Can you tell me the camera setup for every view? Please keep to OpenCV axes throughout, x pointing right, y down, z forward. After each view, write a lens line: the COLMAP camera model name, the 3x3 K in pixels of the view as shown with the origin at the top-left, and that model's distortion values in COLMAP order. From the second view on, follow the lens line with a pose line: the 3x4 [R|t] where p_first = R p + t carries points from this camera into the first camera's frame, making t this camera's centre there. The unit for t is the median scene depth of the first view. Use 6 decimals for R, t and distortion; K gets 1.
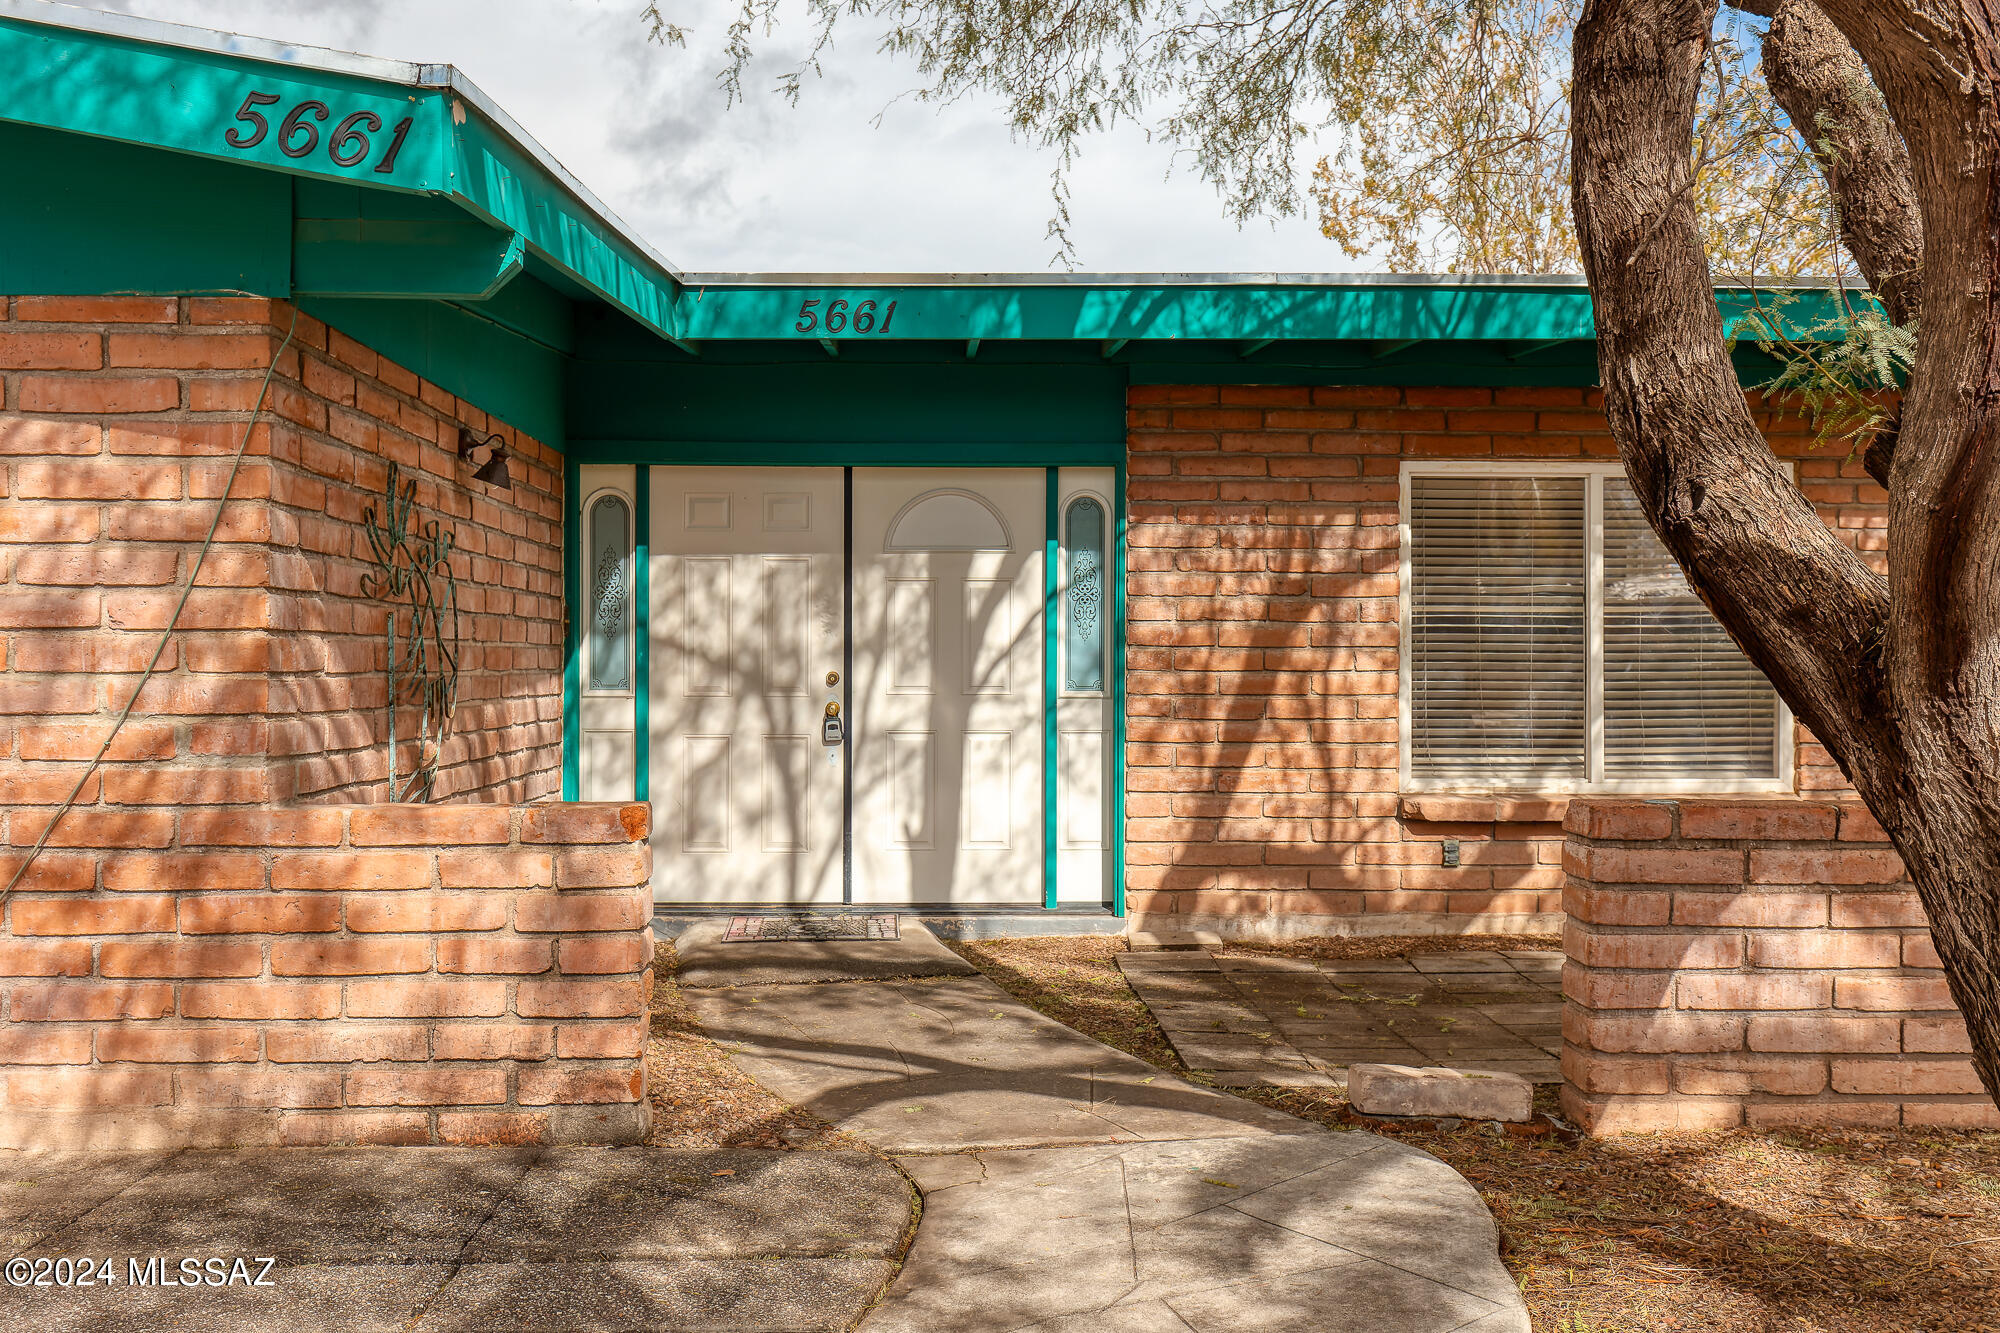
lens RADIAL K [[1823.0, 0, 1000.2], [0, 1823.0, 667.7], [0, 0, 1]] dist [0.012700, 0.000000]
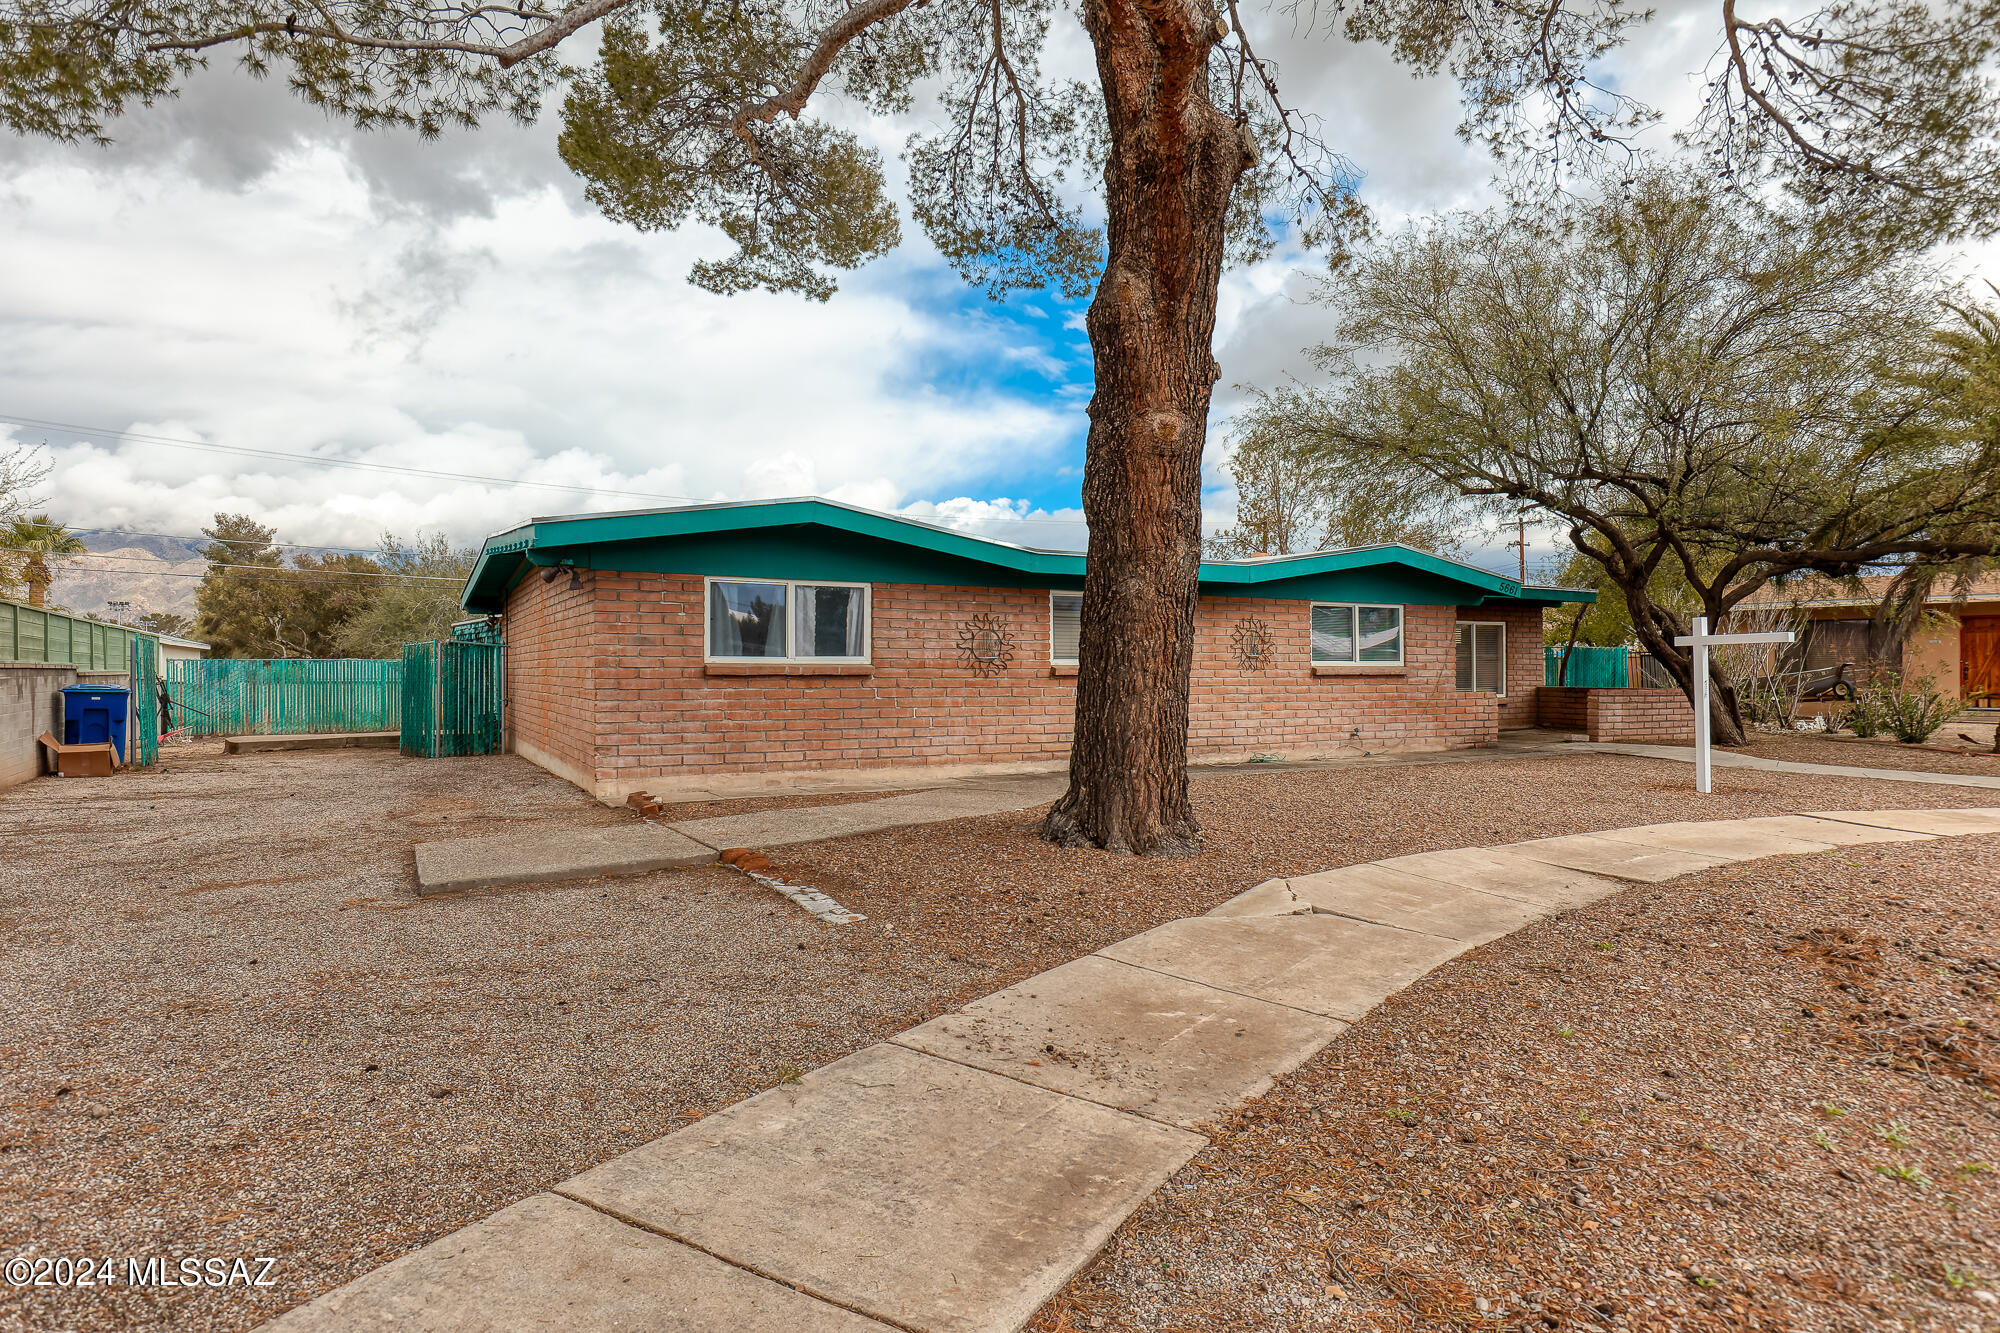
lens RADIAL K [[1117.3, 0, 998.8], [0, 1117.3, 664.1], [0, 0, 1]] dist [0.004619, 0.000431]
pose [[0.892434, 0.002225, 0.451172, -1.899831], [-0.004549, 0.999981, 0.004066, -0.013065], [-0.451155, -0.005681, 0.892428, -0.882128]]
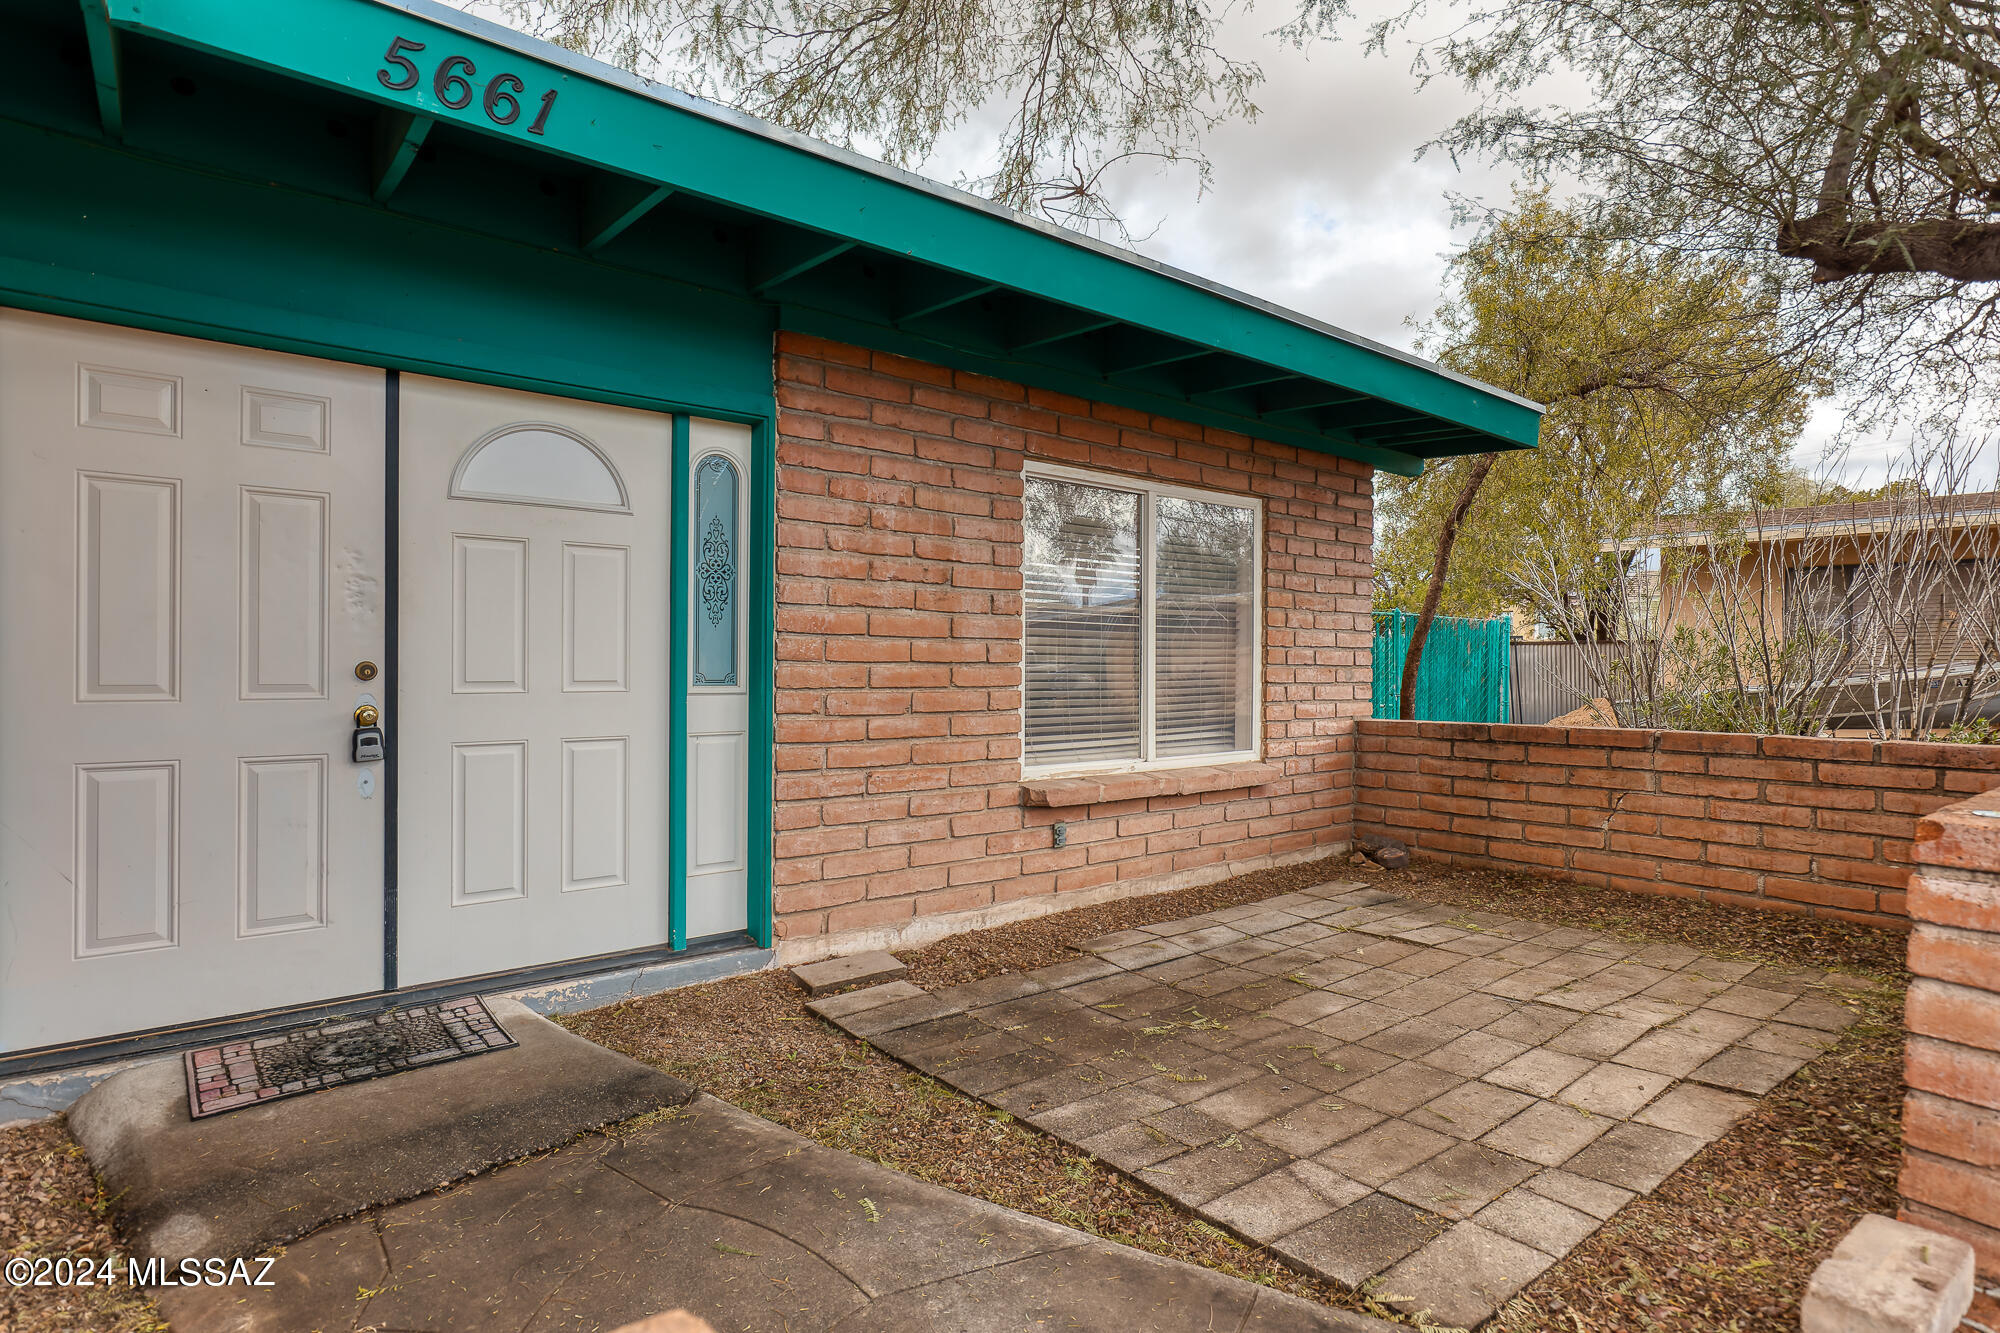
lens RADIAL K [[1023.0, 0, 1006.2], [0, 1023.0, 675.2], [0, 0, 1]] dist [-0.001423, -0.000337]
pose [[0.795047, -0.003067, 0.606540, -0.137440], [0.005113, 0.999986, -0.001646, 0.009729], [-0.606526, 0.004410, 0.795052, 0.550755]]
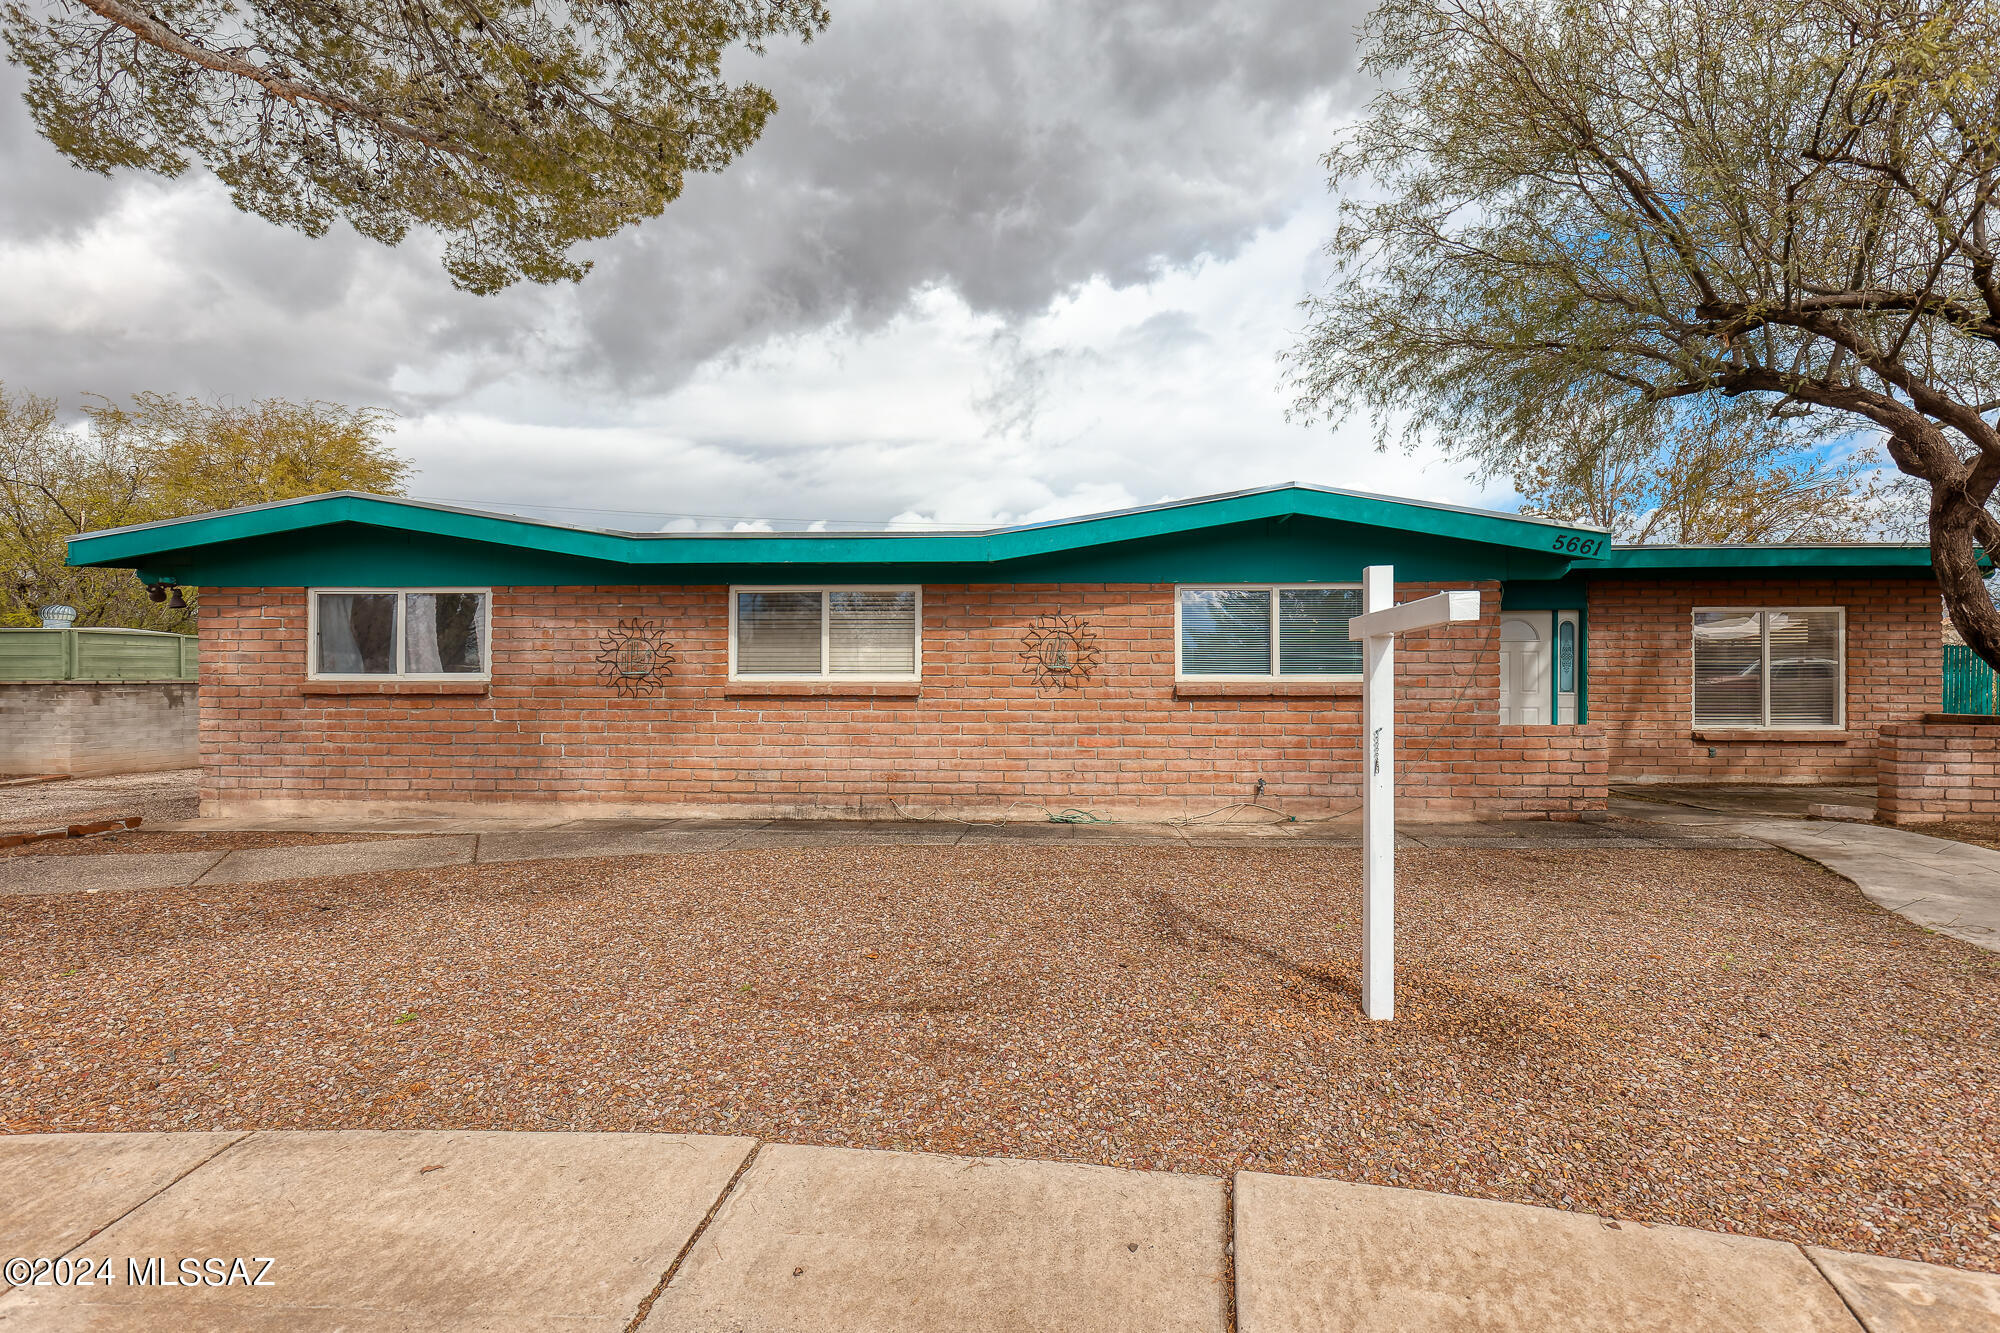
lens RADIAL K [[1015.3, 0, 1000.3], [0, 1015.3, 668.4], [0, 0, 1]] dist [0.001619, -0.000105]
pose [[0.996598, -0.002266, -0.082382, -0.682601], [0.001336, 0.999935, -0.011346, -0.006833], [0.082402, 0.011197, 0.996536, -0.588883]]
